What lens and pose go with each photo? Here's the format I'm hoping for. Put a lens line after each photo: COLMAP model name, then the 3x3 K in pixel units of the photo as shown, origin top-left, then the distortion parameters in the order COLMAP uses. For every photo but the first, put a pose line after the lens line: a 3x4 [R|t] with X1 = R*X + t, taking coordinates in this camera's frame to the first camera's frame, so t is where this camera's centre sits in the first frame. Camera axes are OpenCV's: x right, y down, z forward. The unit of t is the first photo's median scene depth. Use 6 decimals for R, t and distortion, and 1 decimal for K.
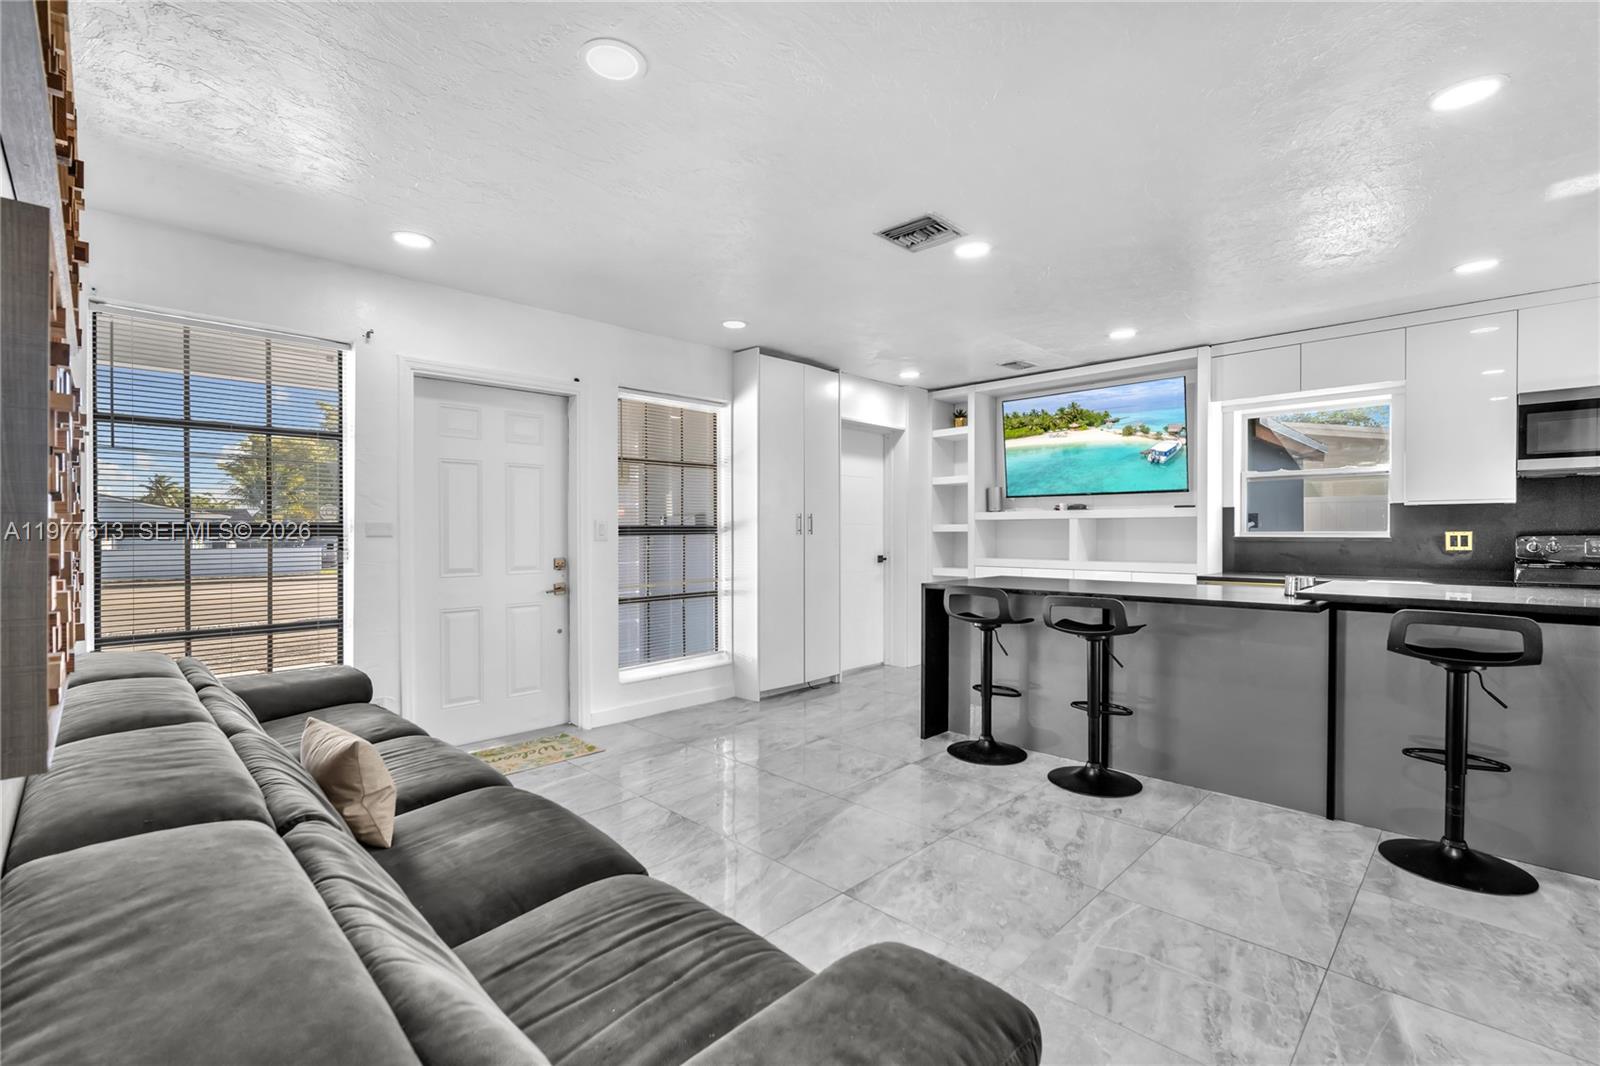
lens RADIAL K [[707.6, 0, 802.3], [0, 707.6, 540.4], [0, 0, 1]] dist [-0.008666, -0.000662]
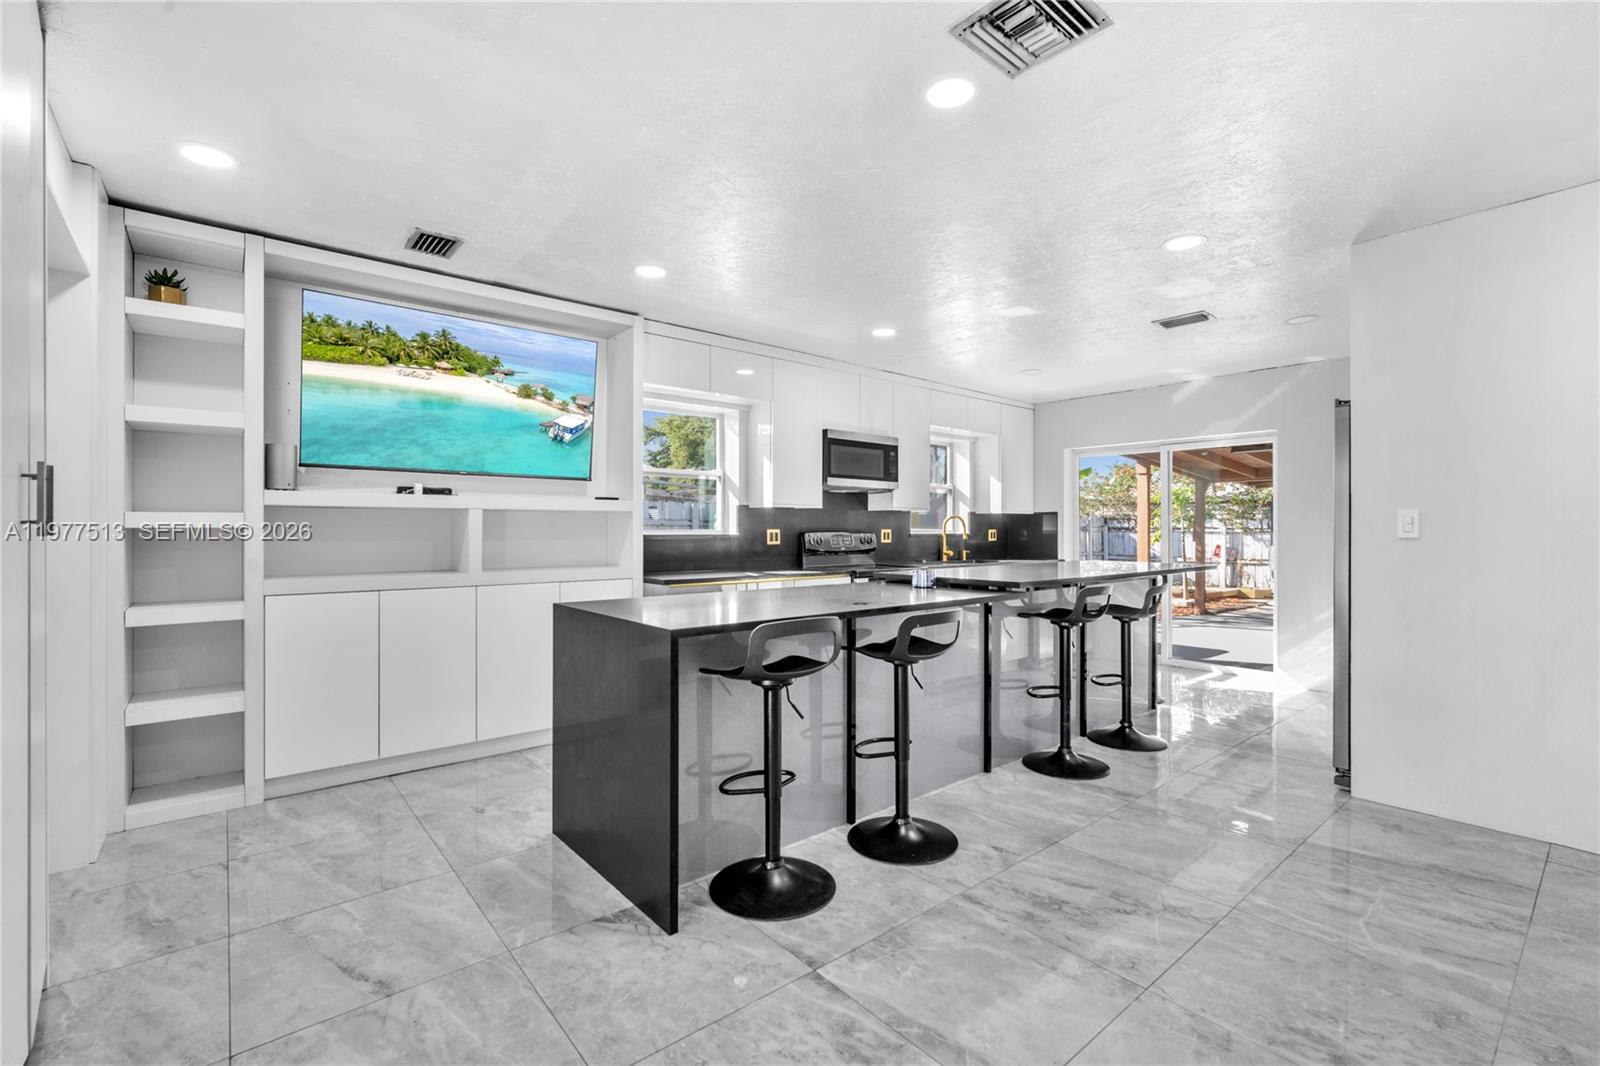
lens RADIAL K [[707.6, 0, 801.2], [0, 707.6, 530.9], [0, 0, 1]] dist [-0.008666, -0.000662]
pose [[0.094717, 0.003082, 0.995499, -0.251253], [0.013583, 0.999898, -0.004388, -0.002821], [-0.995412, 0.013937, 0.094665, 0.665265]]
